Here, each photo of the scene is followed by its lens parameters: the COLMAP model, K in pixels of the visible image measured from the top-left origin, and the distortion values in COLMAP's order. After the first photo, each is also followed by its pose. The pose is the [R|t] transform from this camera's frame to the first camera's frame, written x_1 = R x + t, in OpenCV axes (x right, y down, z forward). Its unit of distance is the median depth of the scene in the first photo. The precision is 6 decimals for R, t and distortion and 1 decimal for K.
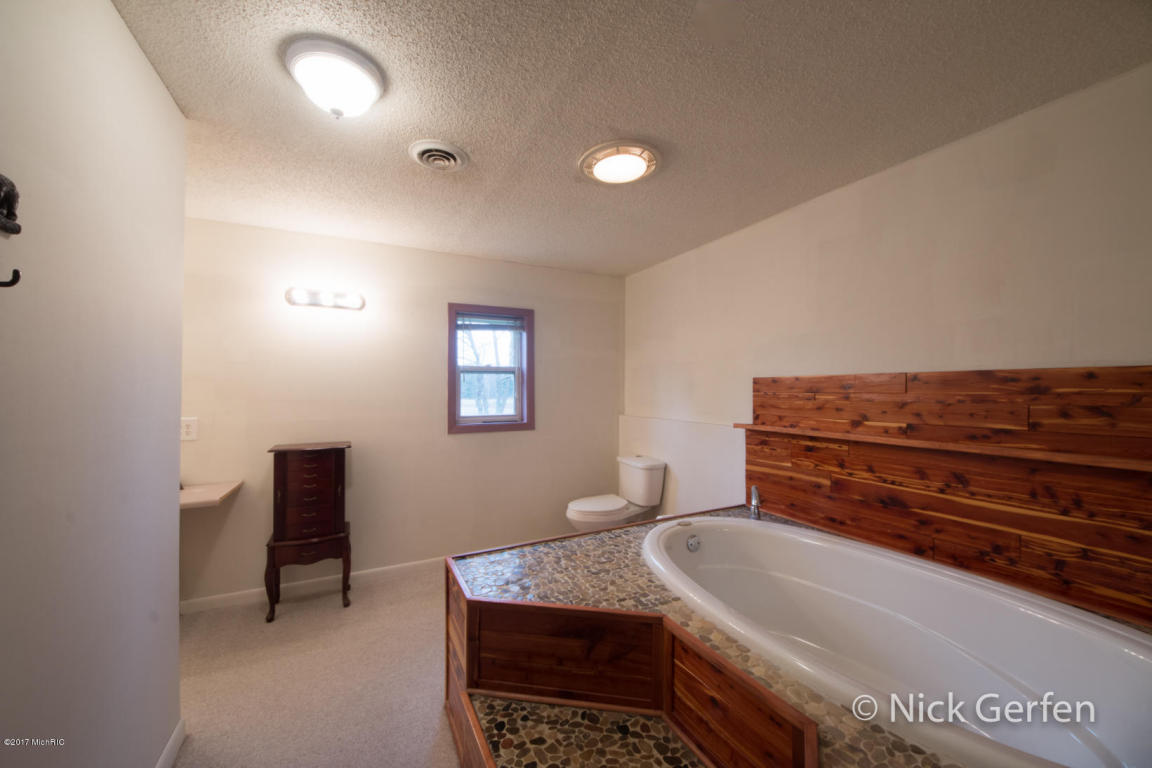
lens RADIAL K [[424.7, 0, 567.6], [0, 424.7, 390.5], [0, 0, 1]] dist [0.000629, -0.000934]
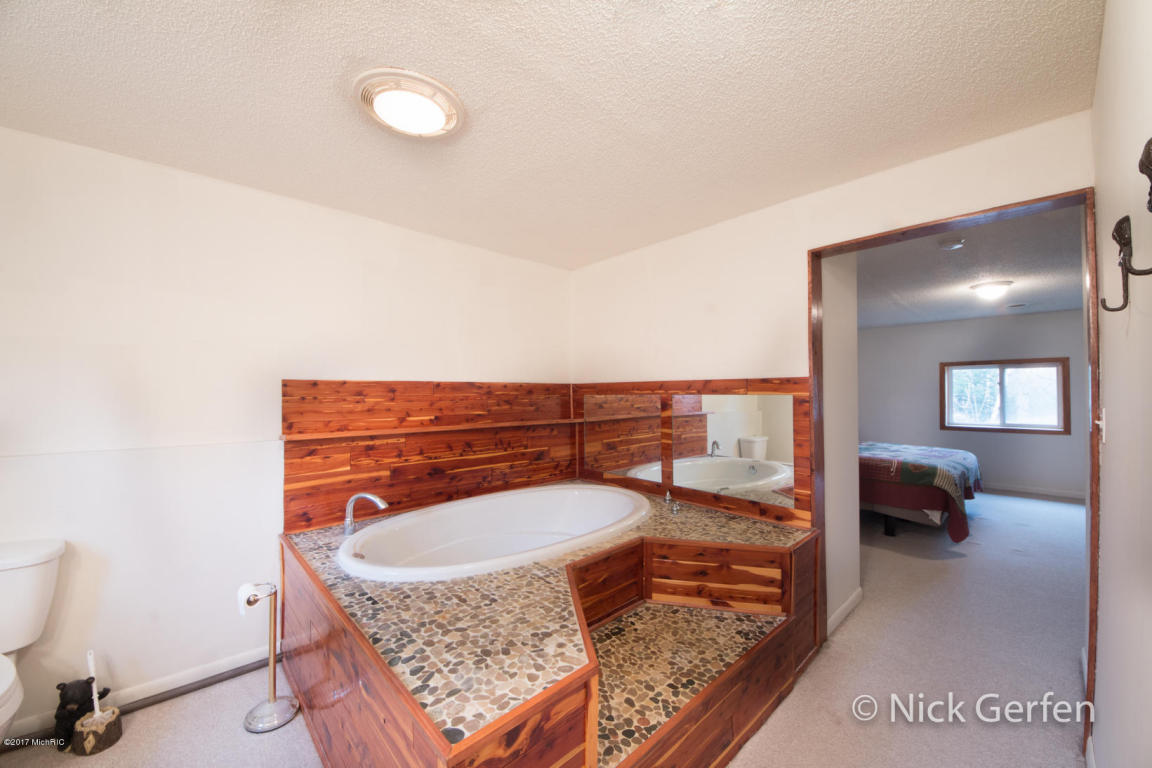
lens RADIAL K [[424.7, 0, 575.6], [0, 424.7, 388.3], [0, 0, 1]] dist [0.000629, -0.000934]
pose [[-0.287064, 0.008053, 0.957878, -0.748330], [0.005521, 0.999962, -0.006752, -0.005015], [-0.957896, 0.003350, -0.287097, 0.973279]]
